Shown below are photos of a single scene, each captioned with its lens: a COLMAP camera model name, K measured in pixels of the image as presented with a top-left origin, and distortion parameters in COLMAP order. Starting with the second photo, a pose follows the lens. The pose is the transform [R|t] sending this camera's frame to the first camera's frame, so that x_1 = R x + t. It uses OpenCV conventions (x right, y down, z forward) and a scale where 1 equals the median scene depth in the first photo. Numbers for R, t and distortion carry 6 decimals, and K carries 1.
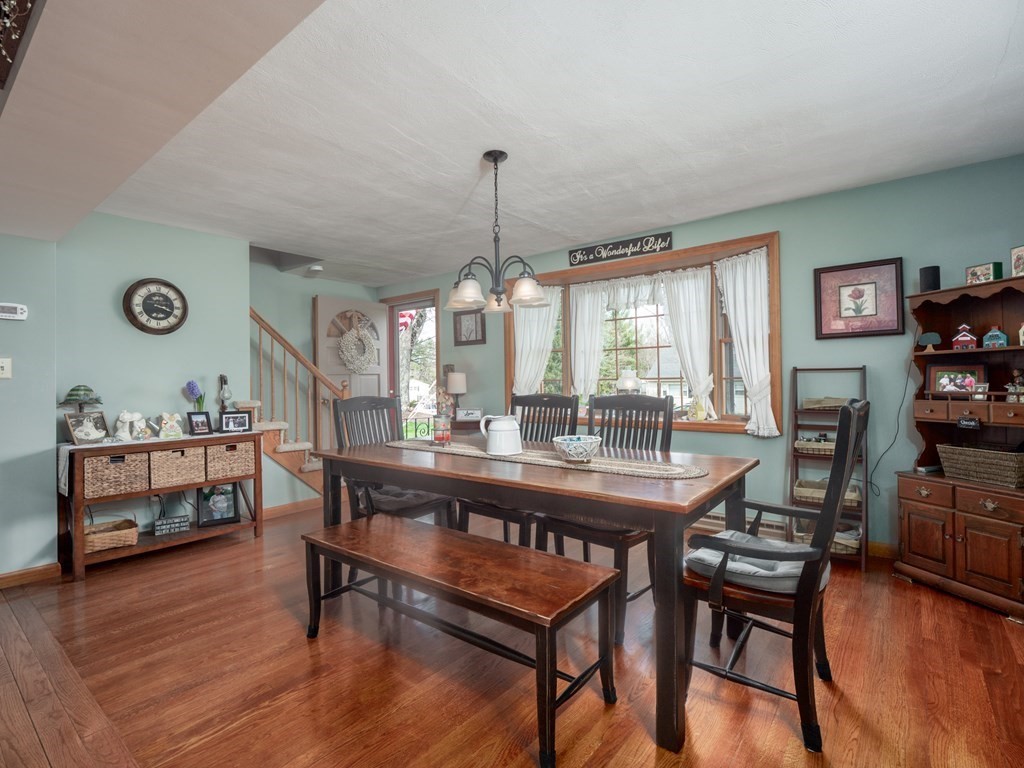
lens RADIAL K [[503.5, 0, 505.4], [0, 503.5, 378.0], [0, 0, 1]] dist [-0.001170, -0.001366]
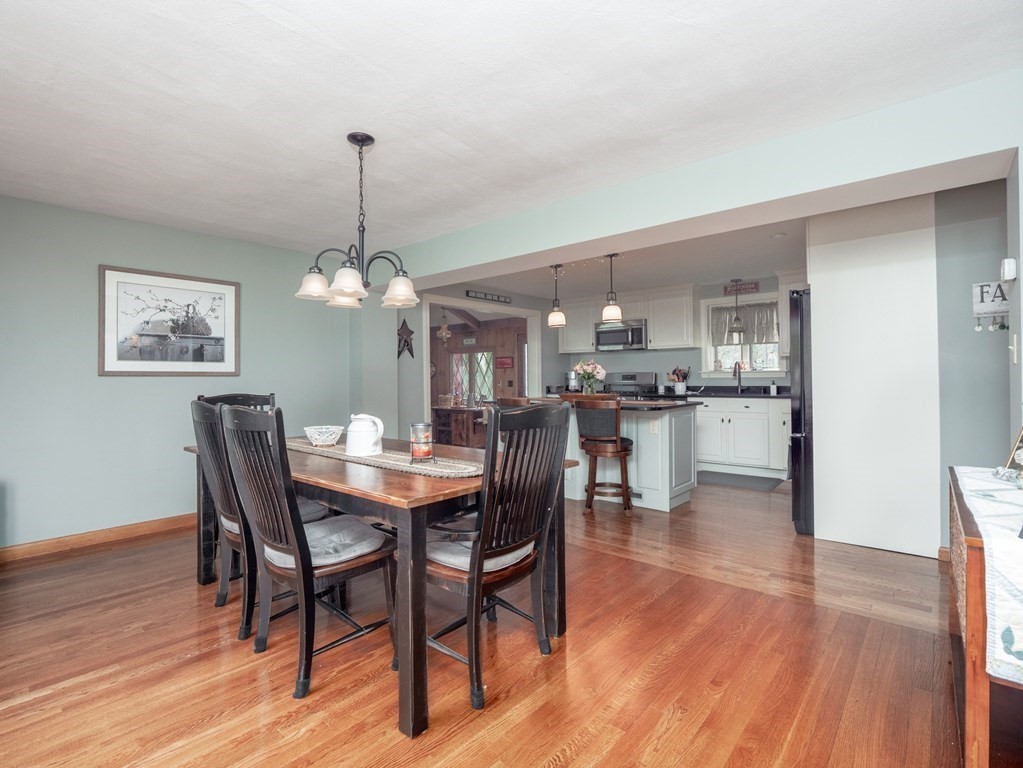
lens RADIAL K [[503.0, 0, 504.9], [0, 503.0, 378.0], [0, 0, 1]] dist [-0.001170, -0.001366]
pose [[-0.998957, 0.023389, 0.039228, -0.224210], [0.023247, 0.999721, -0.004089, 0.005582], [-0.039312, -0.003173, -0.999222, 1.361354]]
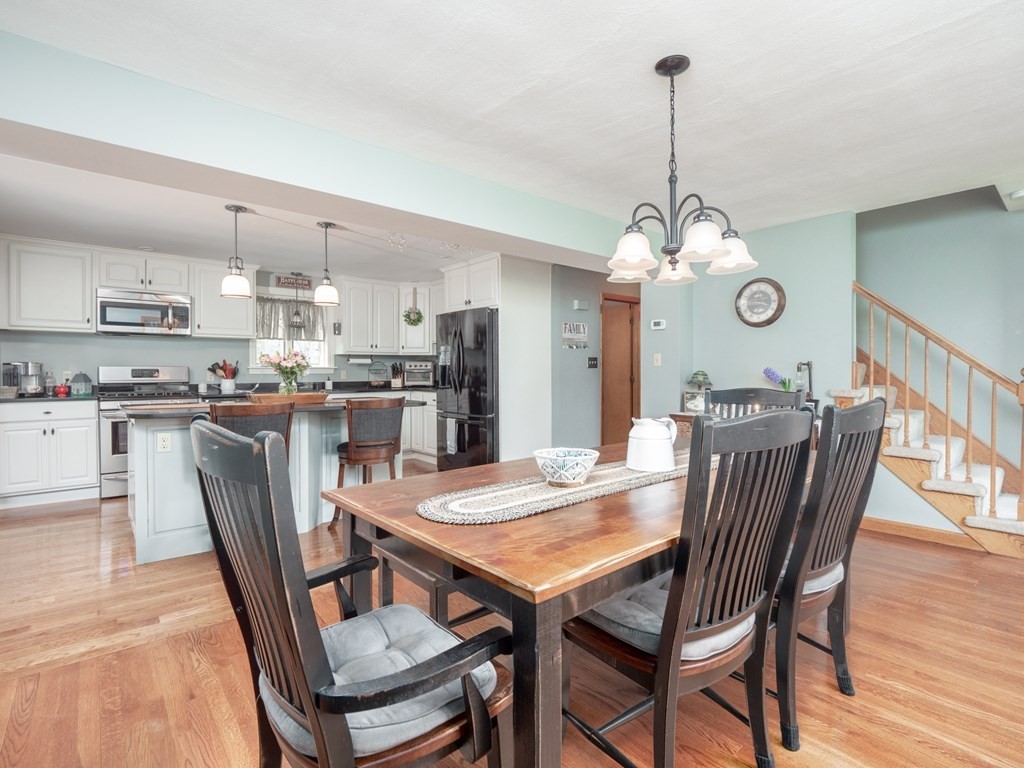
lens RADIAL K [[495.9, 0, 507.1], [0, 495.9, 376.1], [0, 0, 1]] dist [-0.001950, -0.001161]
pose [[-0.188119, 0.023326, -0.981869, 0.529143], [0.009900, 0.999712, 0.021853, -0.005085], [0.982096, -0.005610, -0.188295, 0.640210]]
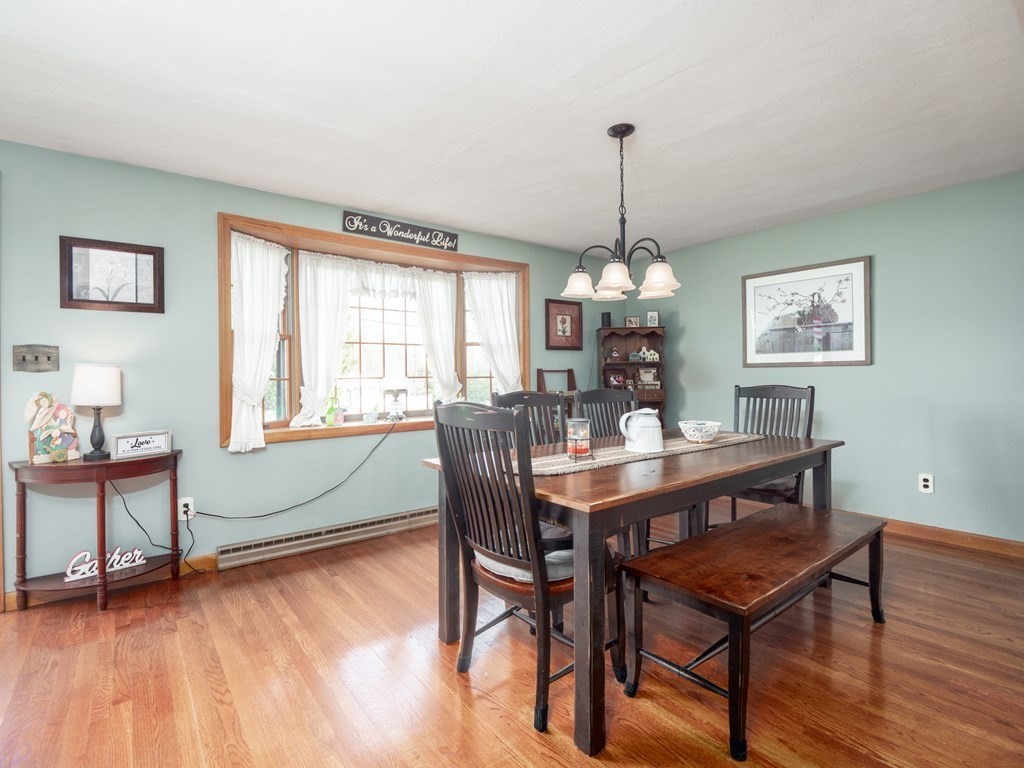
lens RADIAL K [[503.5, 0, 505.4], [0, 503.5, 378.0], [0, 0, 1]] dist [-0.001170, -0.001366]
pose [[0.231813, 0.009740, 0.972712, -0.683886], [0.004189, 0.999931, -0.011011, 0.015036], [-0.972751, 0.006627, 0.231756, 0.711163]]
